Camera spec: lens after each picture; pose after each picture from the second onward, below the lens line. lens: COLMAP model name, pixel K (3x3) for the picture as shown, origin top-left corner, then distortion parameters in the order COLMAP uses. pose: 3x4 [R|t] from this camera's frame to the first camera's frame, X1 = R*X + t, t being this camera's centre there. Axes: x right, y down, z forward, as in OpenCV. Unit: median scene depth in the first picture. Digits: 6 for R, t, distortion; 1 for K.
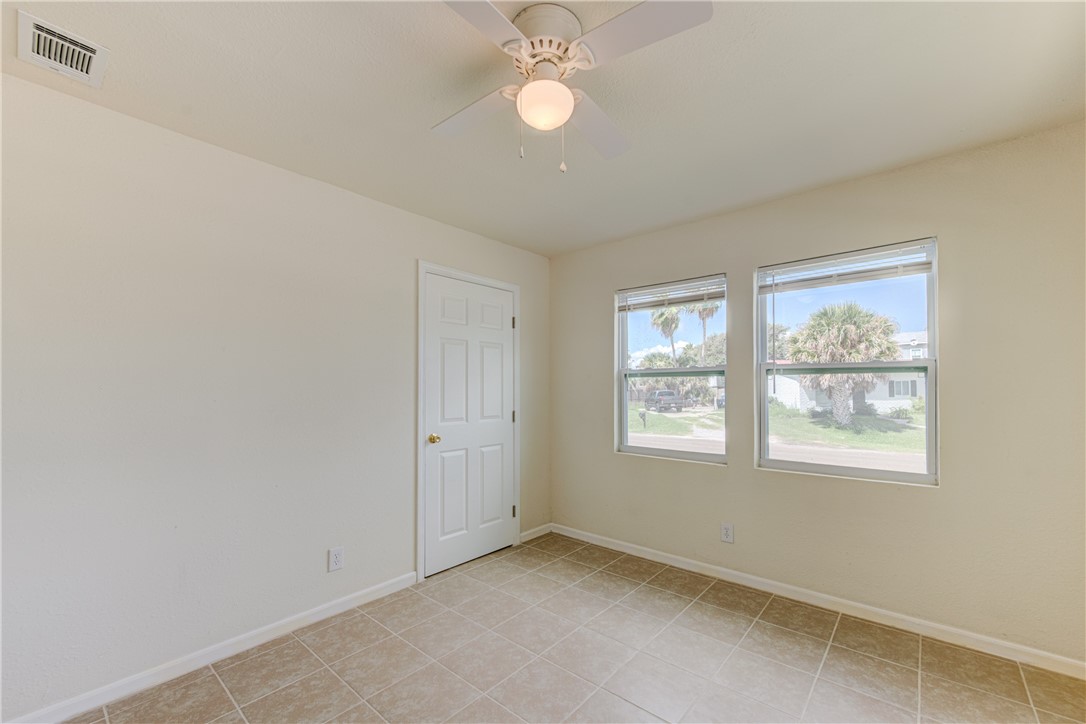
lens RADIAL K [[437.8, 0, 542.4], [0, 437.8, 381.6], [0, 0, 1]] dist [0.001162, -0.000074]
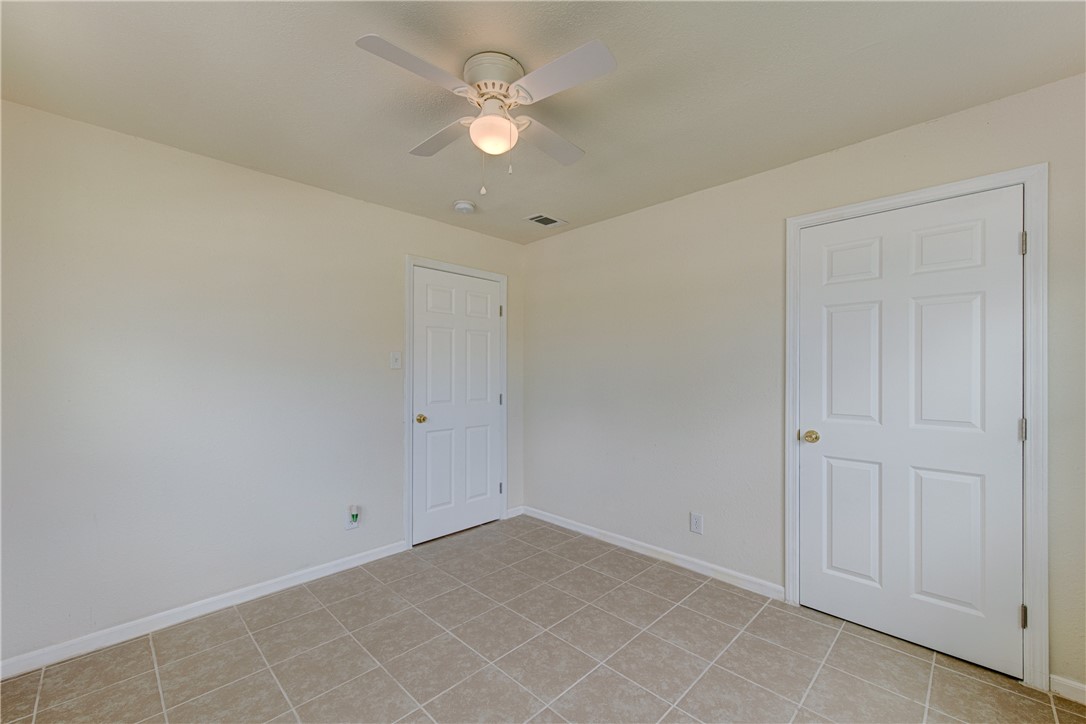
lens RADIAL K [[439.2, 0, 542.7], [0, 439.2, 368.3], [0, 0, 1]] dist [-0.001429, -0.000362]
pose [[-0.069953, 0.002201, -0.997548, 0.583792], [0.017783, 0.999841, 0.000959, -0.002461], [0.997392, -0.017672, -0.069981, 0.588162]]
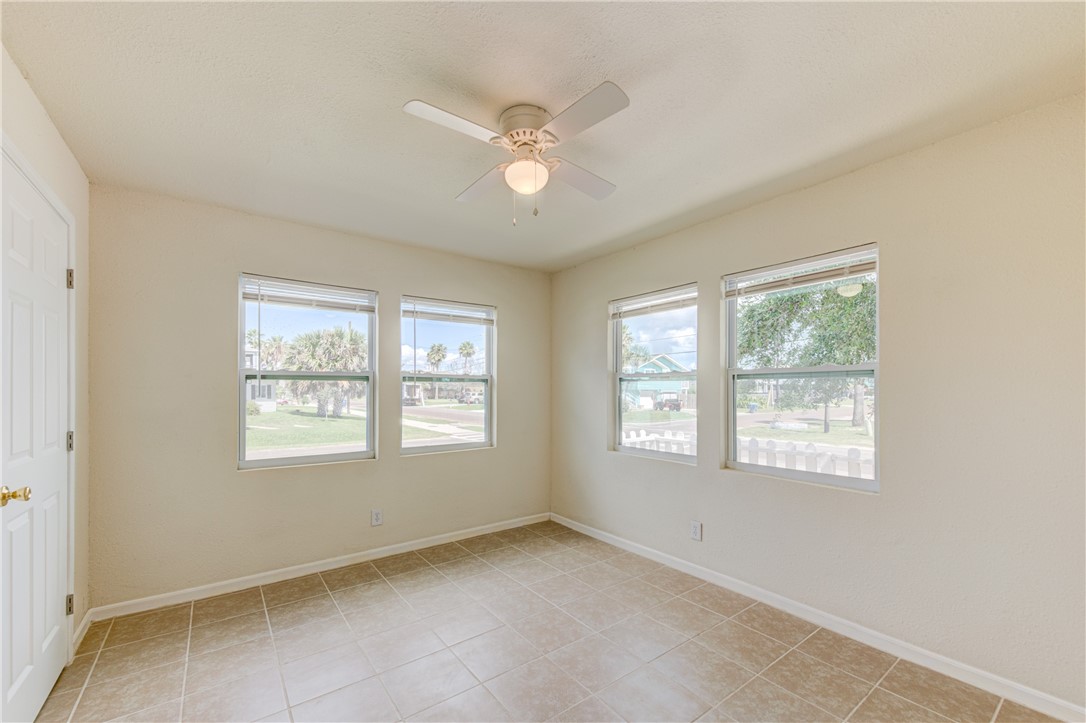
lens RADIAL K [[438.8, 0, 543.2], [0, 438.8, 389.0], [0, 0, 1]] dist [0.000087, -0.000101]
pose [[0.218296, 0.006330, 0.975862, -0.604616], [-0.009138, 0.999948, -0.004442, 0.009105], [-0.975840, -0.007947, 0.218342, 0.321049]]
